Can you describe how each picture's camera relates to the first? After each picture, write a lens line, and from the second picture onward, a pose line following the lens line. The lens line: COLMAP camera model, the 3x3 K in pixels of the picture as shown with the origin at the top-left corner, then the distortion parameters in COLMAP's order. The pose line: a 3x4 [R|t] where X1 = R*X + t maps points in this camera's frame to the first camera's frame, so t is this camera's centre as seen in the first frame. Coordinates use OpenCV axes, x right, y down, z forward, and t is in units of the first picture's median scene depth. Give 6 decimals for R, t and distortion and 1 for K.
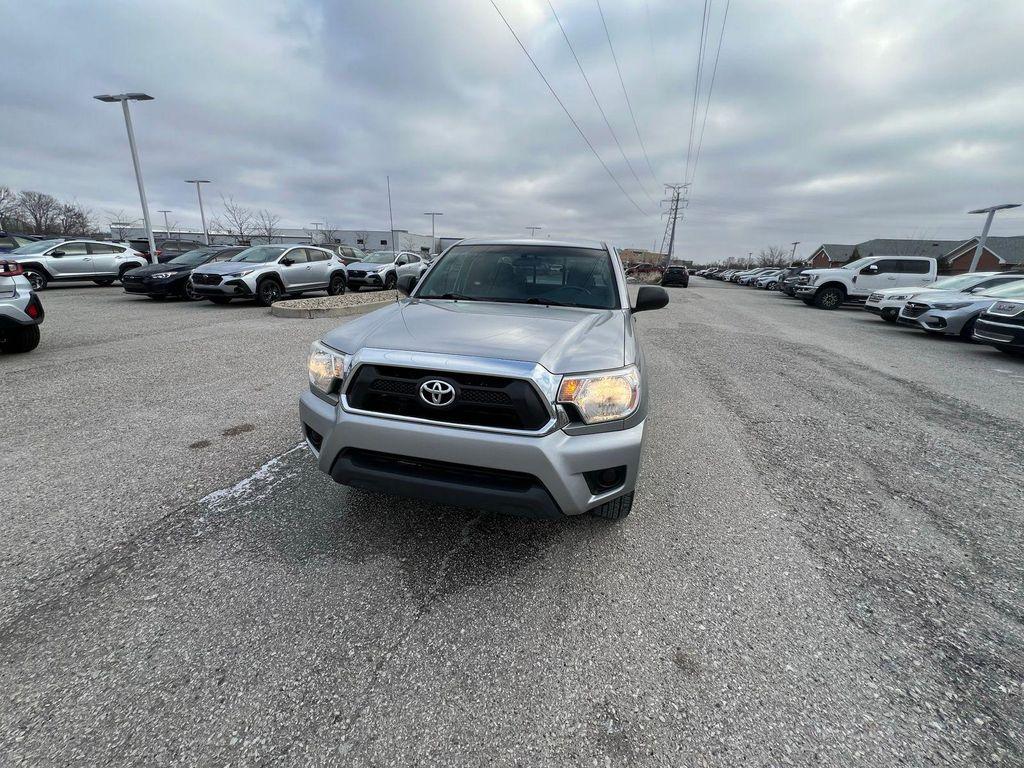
lens RADIAL K [[407.7, 0, 509.1], [0, 407.7, 401.6], [0, 0, 1]] dist [-0.002562, 0.000597]
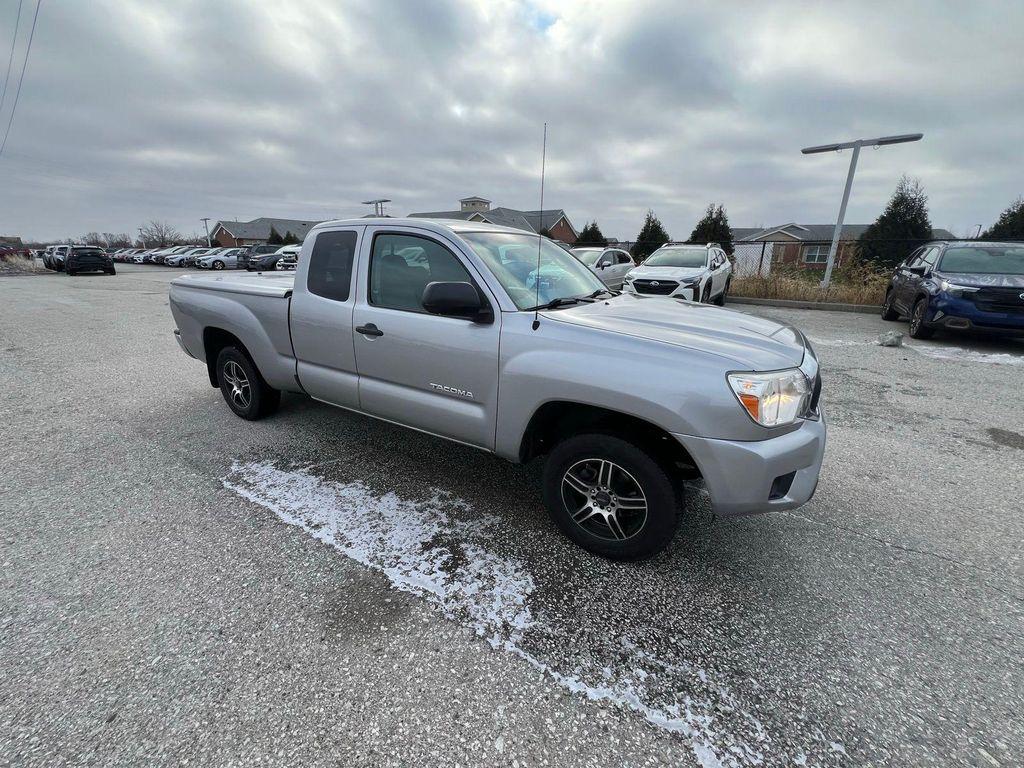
lens RADIAL K [[407.7, 0, 511.8], [0, 407.7, 384.6], [0, 0, 1]] dist [-0.002562, 0.000597]
pose [[0.292846, -0.327352, 0.898377, -0.220590], [0.312724, 0.920686, 0.233542, -0.076578], [-0.903574, 0.212552, 0.371990, 0.192949]]
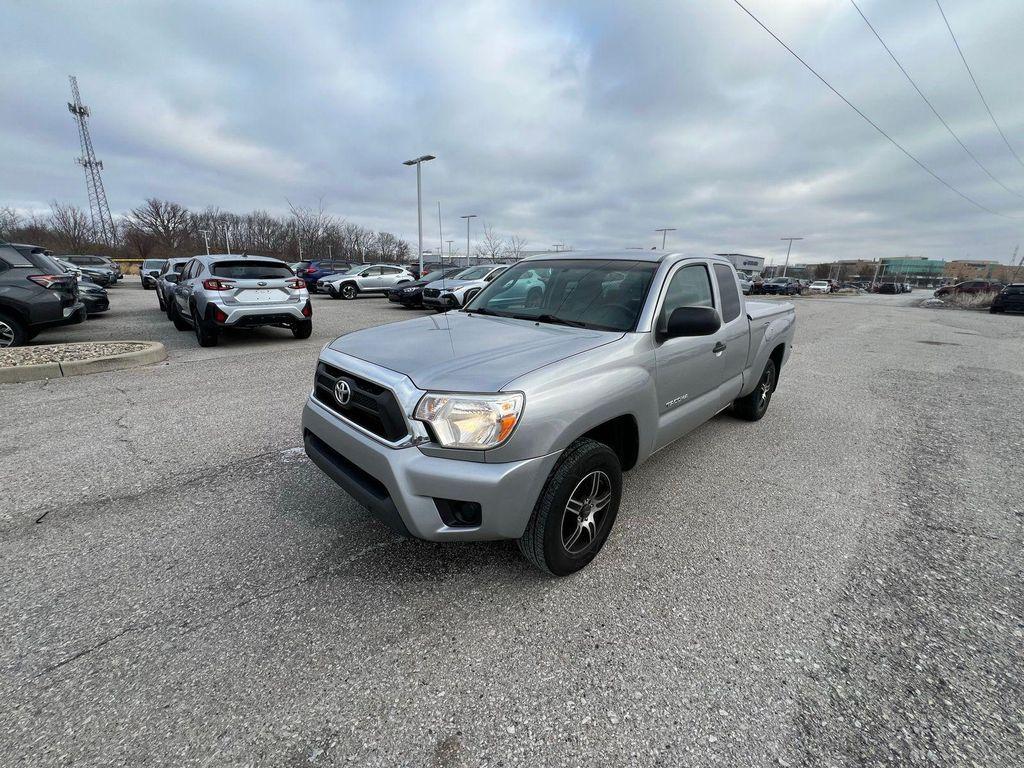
lens RADIAL K [[407.7, 0, 503.5], [0, 407.7, 406.2], [0, 0, 1]] dist [-0.002562, 0.000597]
pose [[0.848952, 0.152732, -0.505918, 0.106551], [-0.167535, 0.985729, 0.016452, -0.010343], [0.501210, 0.070792, 0.862425, 0.037231]]
